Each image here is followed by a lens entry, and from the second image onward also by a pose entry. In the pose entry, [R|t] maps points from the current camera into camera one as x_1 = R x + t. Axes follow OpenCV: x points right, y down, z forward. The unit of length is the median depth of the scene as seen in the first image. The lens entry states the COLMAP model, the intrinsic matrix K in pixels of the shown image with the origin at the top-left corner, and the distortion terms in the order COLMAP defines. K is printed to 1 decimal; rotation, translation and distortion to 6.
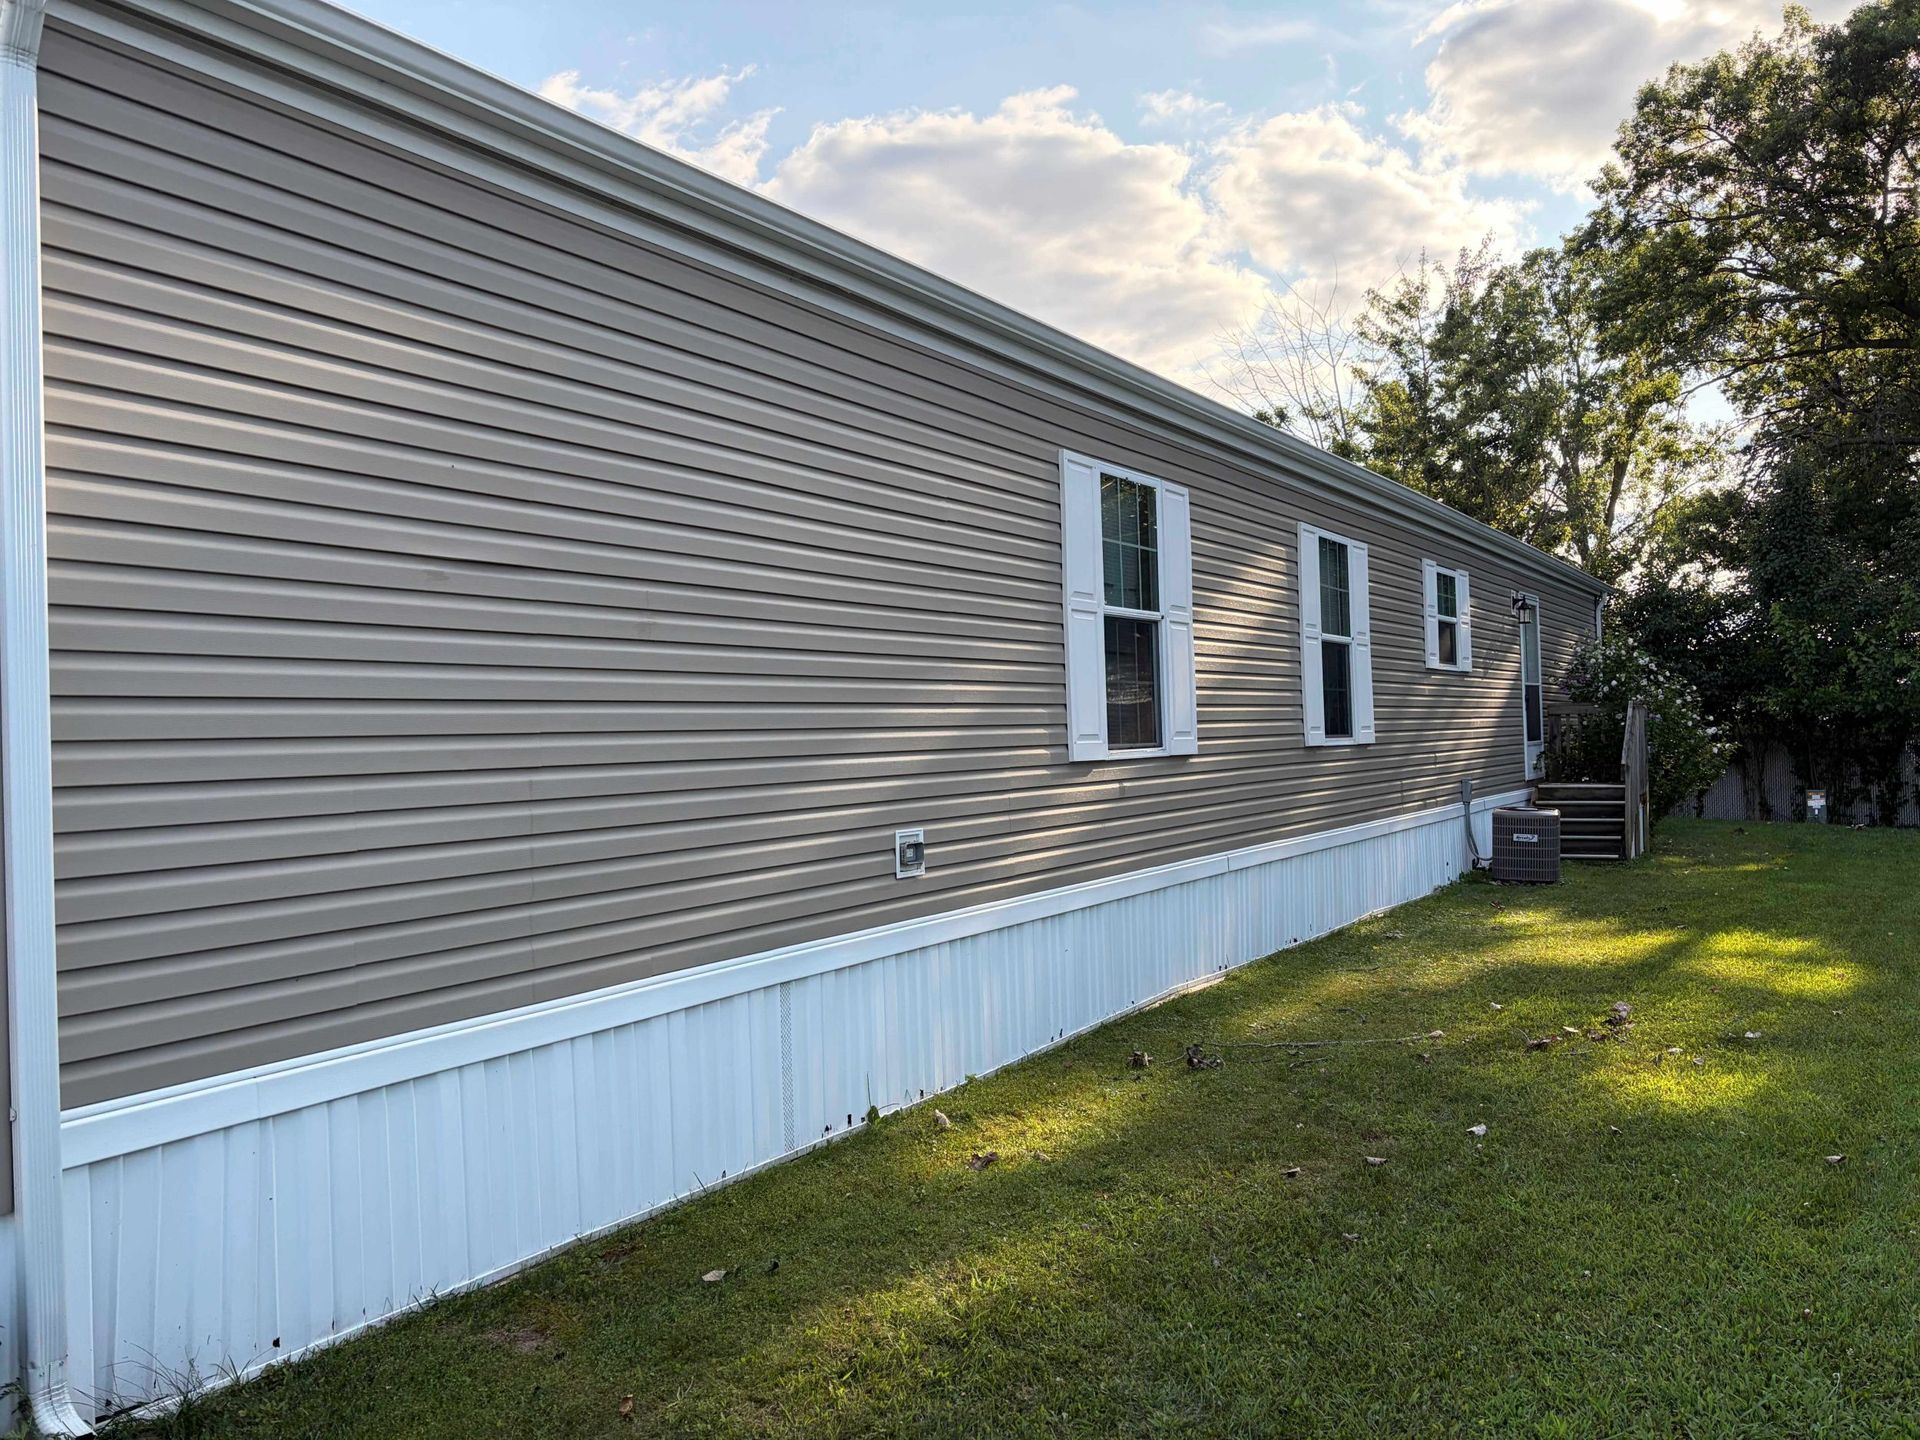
lens RADIAL K [[1441.7, 0, 960.9], [0, 1441.7, 707.0], [0, 0, 1]] dist [0.013693, 0.004950]
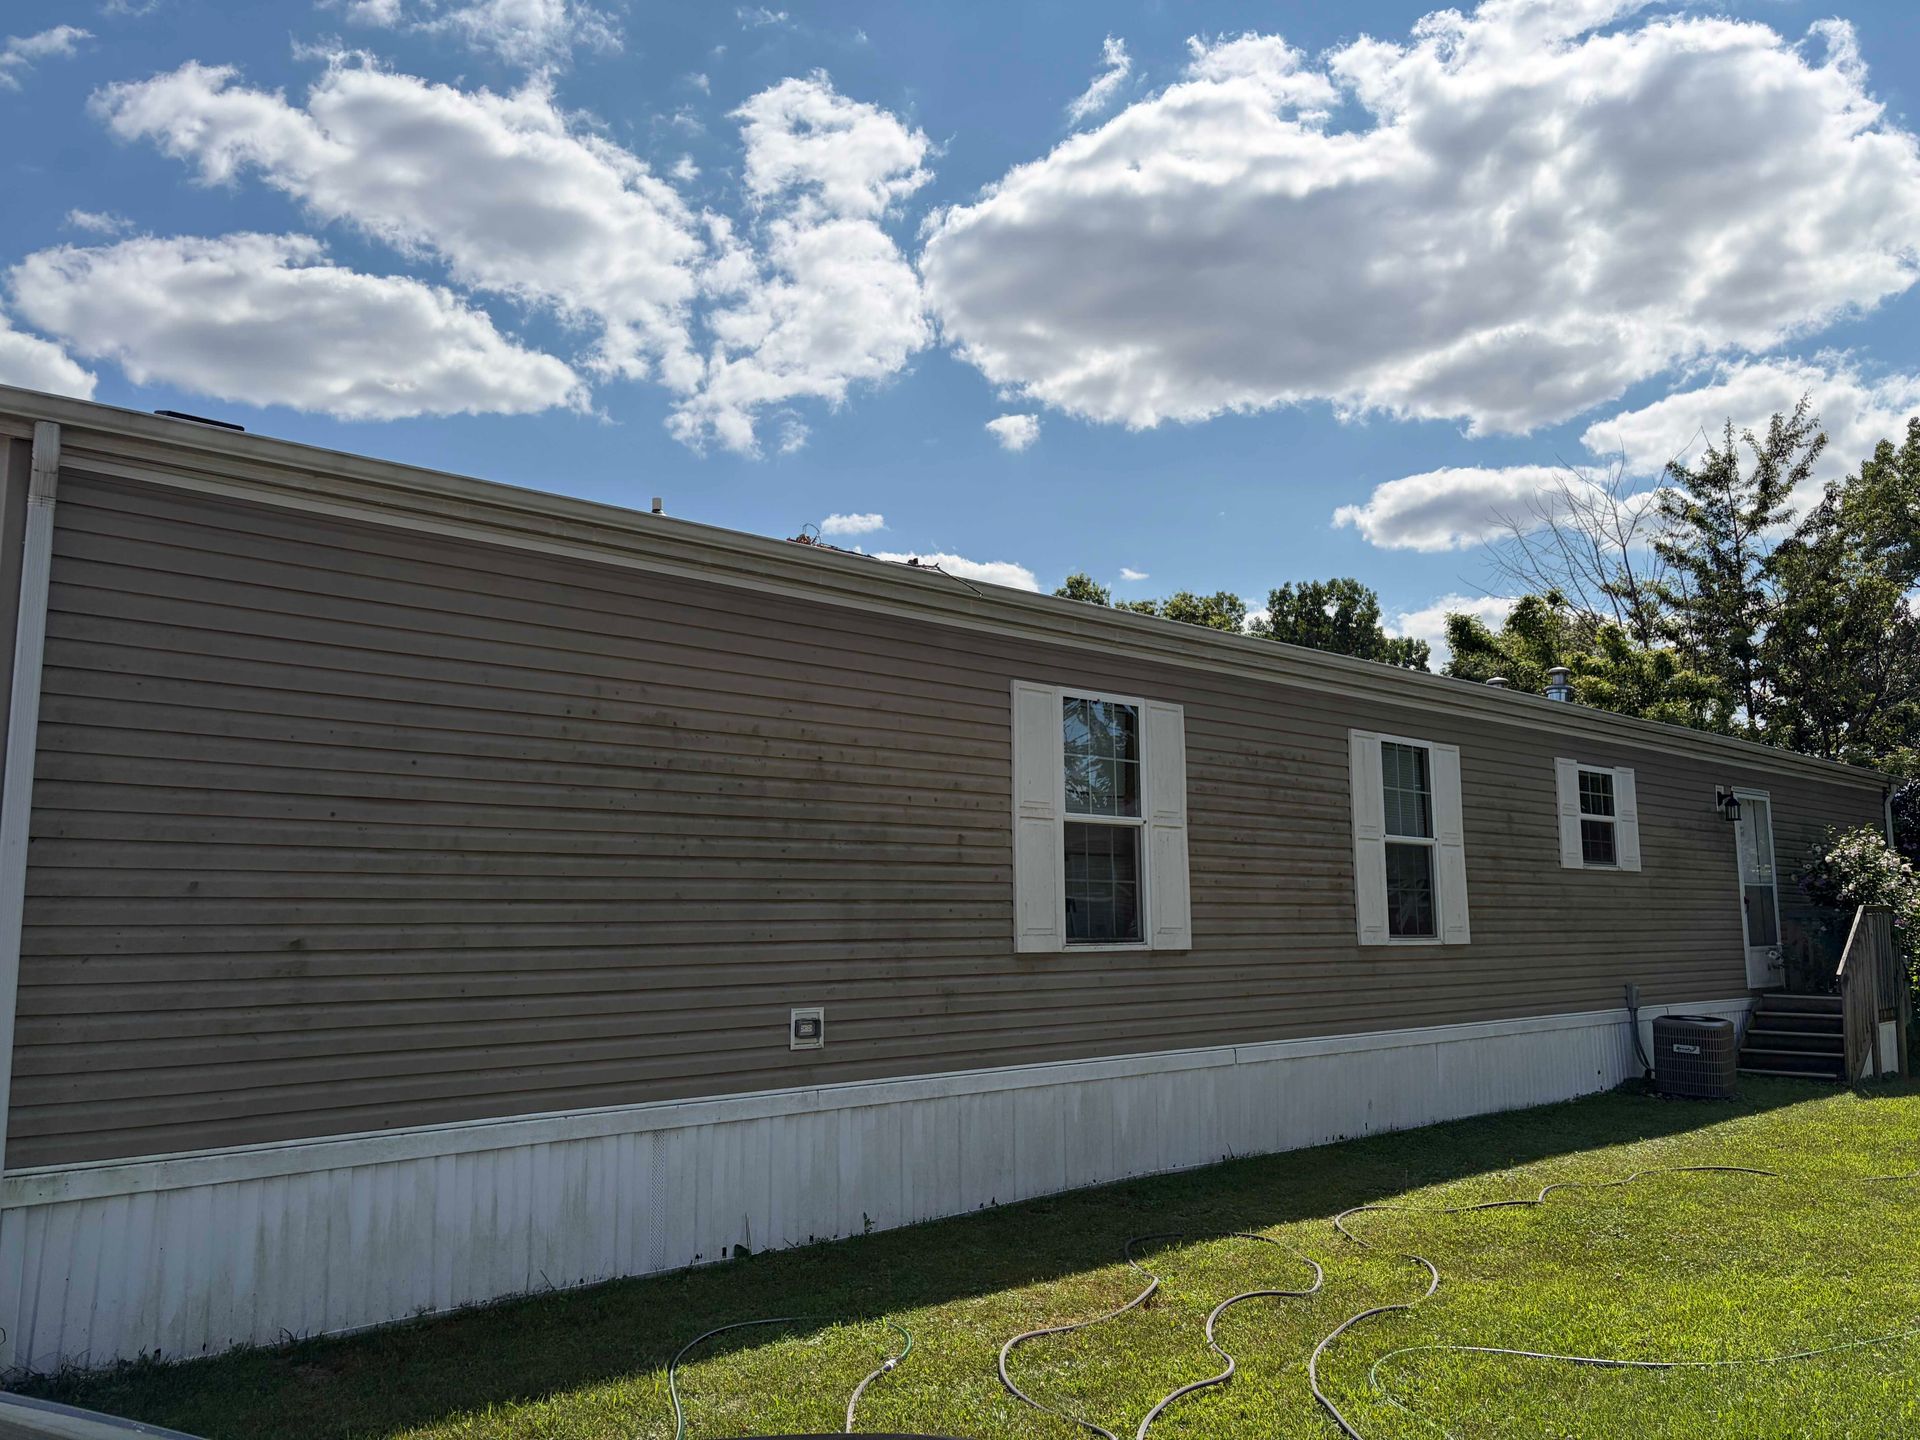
lens RADIAL K [[1441.7, 0, 955.2], [0, 1441.7, 730.8], [0, 0, 1]] dist [0.013693, 0.004950]
pose [[0.967992, -0.006550, -0.250897, 0.139120], [-0.020193, 0.994386, -0.103869, -0.007682], [0.250169, 0.105611, 0.962425, -0.050249]]
